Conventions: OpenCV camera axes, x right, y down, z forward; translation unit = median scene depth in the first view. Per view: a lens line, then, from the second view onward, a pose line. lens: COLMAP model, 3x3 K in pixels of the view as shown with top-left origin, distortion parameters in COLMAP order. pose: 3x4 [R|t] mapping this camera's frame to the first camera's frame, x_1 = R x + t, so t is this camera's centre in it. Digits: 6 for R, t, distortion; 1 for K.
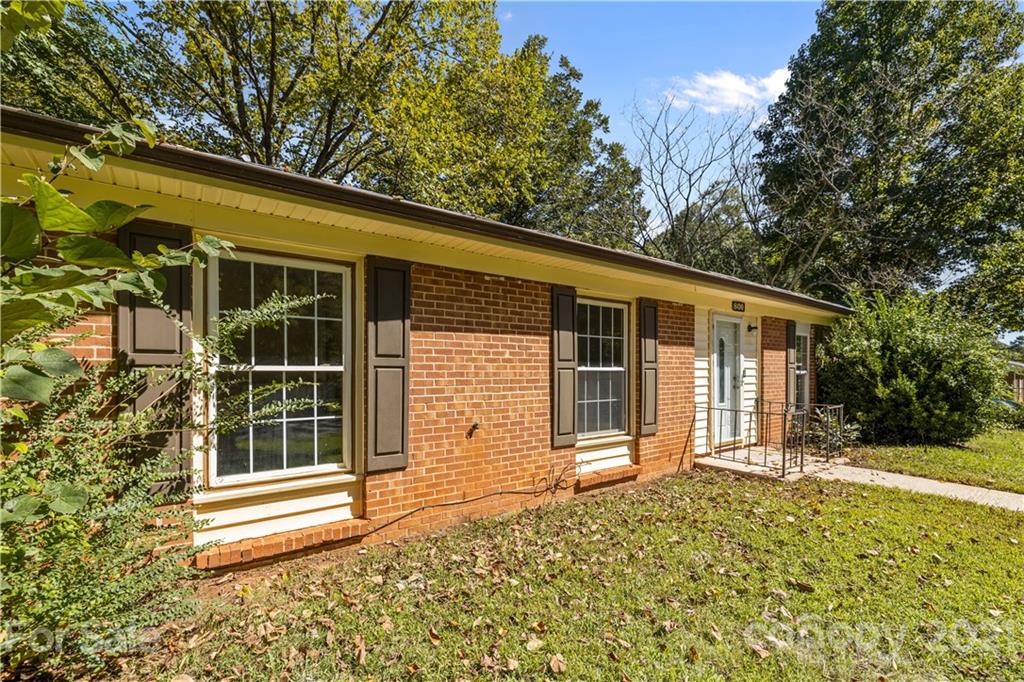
lens RADIAL K [[447.4, 0, 470.9], [0, 447.4, 374.5], [0, 0, 1]] dist [0.002657, 0.000181]
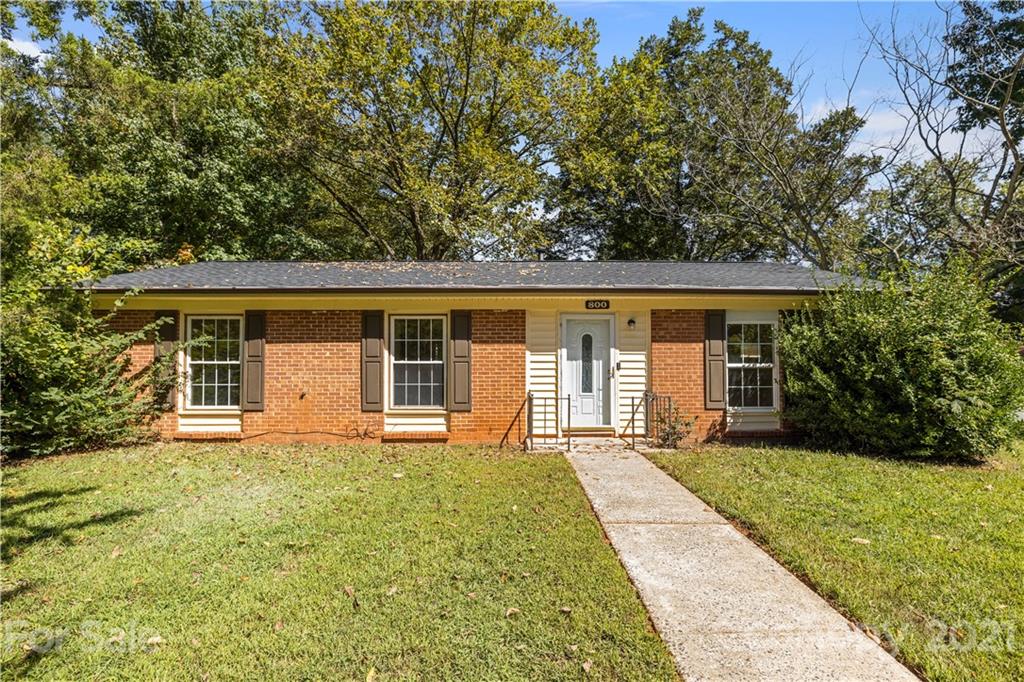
lens RADIAL K [[496.3, 0, 506.2], [0, 496.3, 359.9], [0, 0, 1]] dist [-0.004069, 0.001209]
pose [[0.813349, -0.013814, -0.581612, 1.723265], [-0.005544, 0.999489, -0.031491, 0.034310], [0.581750, 0.028838, 0.812856, -0.169910]]
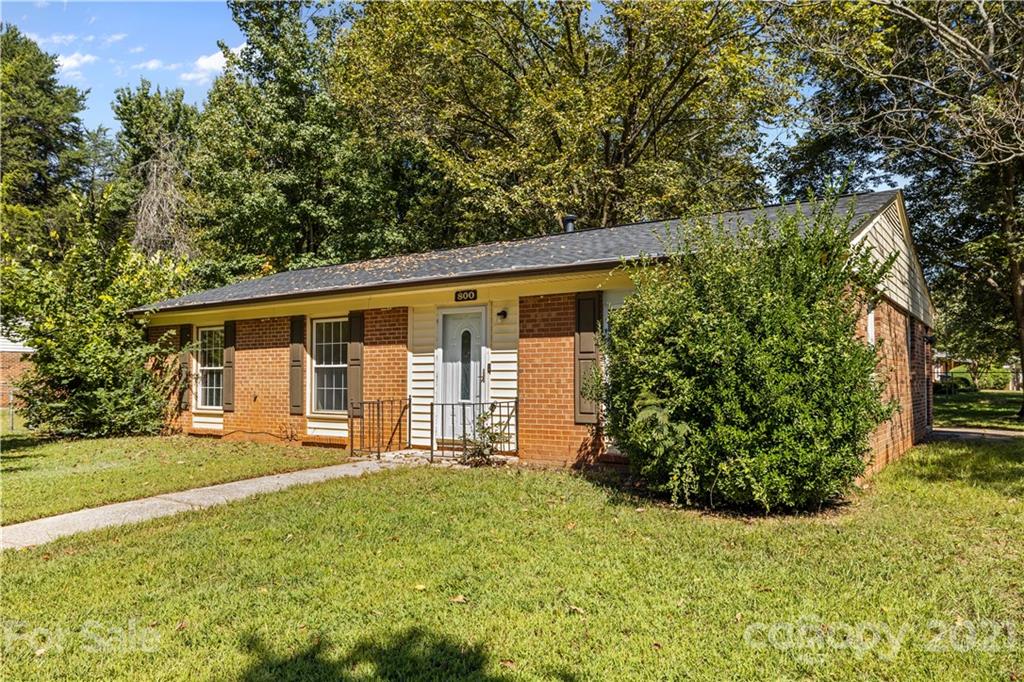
lens RADIAL K [[725.7, 0, 513.6], [0, 725.7, 343.4], [0, 0, 1]] dist [-0.018063, -0.004252]
pose [[0.336230, -0.043359, -0.940781, 3.142887], [-0.004613, 0.998852, -0.047684, 0.027843], [0.941769, 0.020372, 0.335644, 0.908294]]
